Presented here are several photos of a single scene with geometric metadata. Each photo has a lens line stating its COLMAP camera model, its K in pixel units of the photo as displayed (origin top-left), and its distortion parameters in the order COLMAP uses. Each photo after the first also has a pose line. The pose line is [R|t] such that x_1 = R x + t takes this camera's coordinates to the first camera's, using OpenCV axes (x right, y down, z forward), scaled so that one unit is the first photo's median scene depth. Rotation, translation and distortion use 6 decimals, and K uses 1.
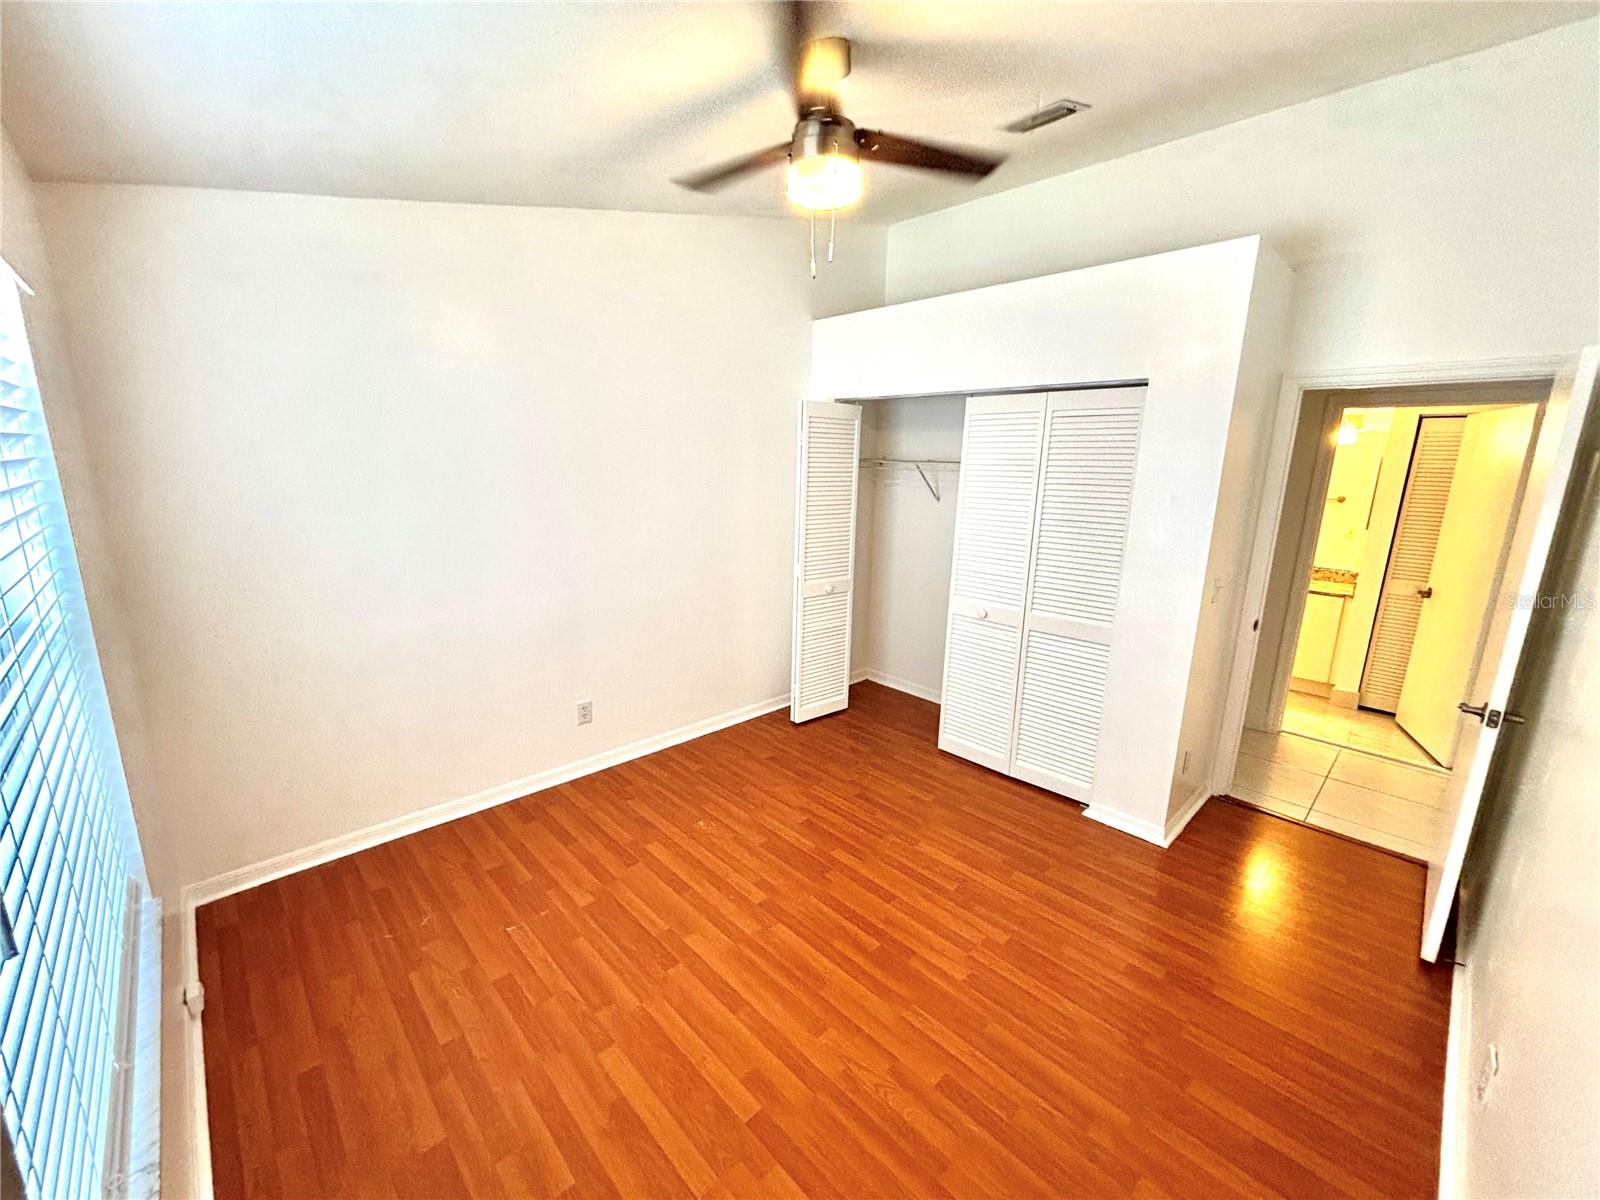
lens RADIAL K [[649.2, 0, 802.7], [0, 649.2, 600.3], [0, 0, 1]] dist [0.003521, 0.000117]
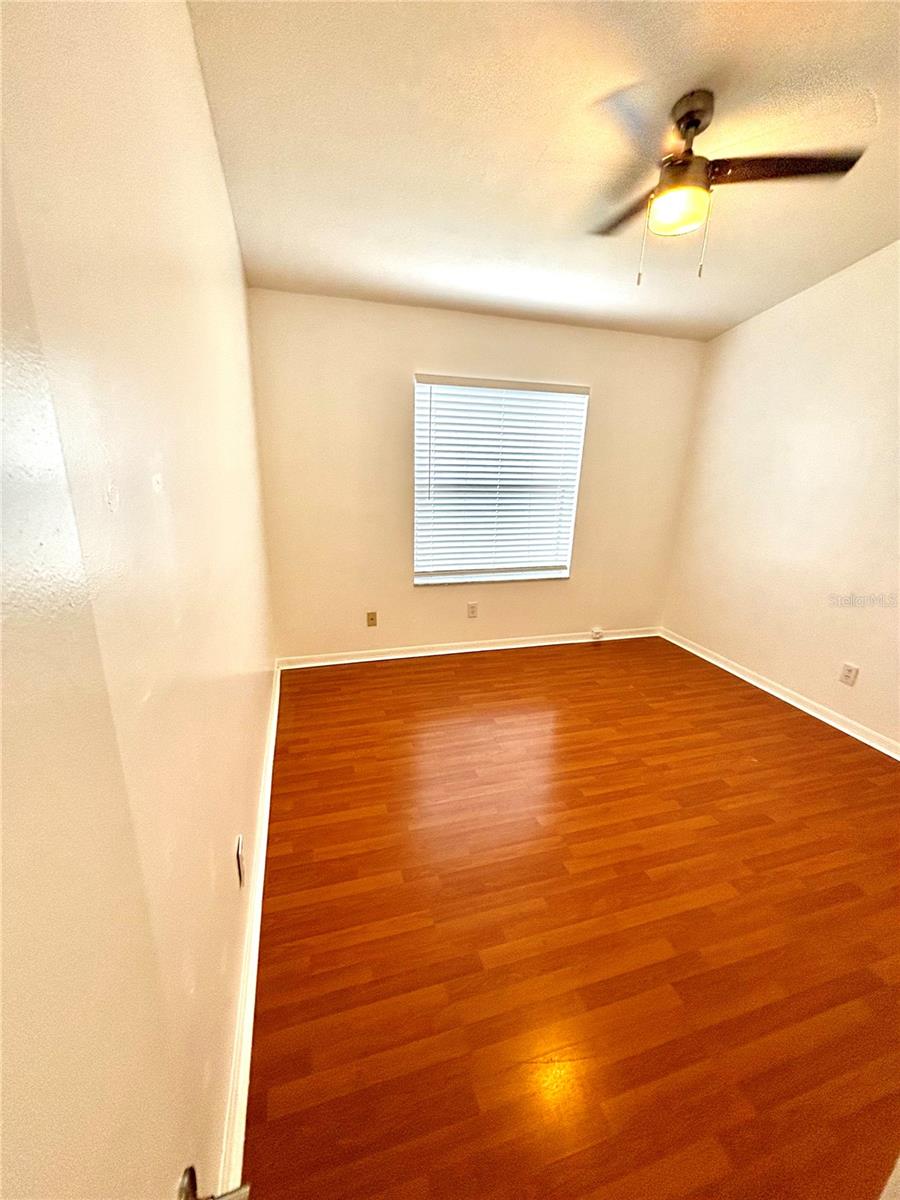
lens RADIAL K [[486.9, 0, 444.6], [0, 486.9, 597.4], [0, 0, 1]] dist [0.003521, 0.000117]
pose [[-0.466591, 0.224232, -0.855577, 0.963131], [-0.230988, 0.902867, 0.362596, -0.132090], [0.853778, 0.366813, -0.369475, 0.917435]]
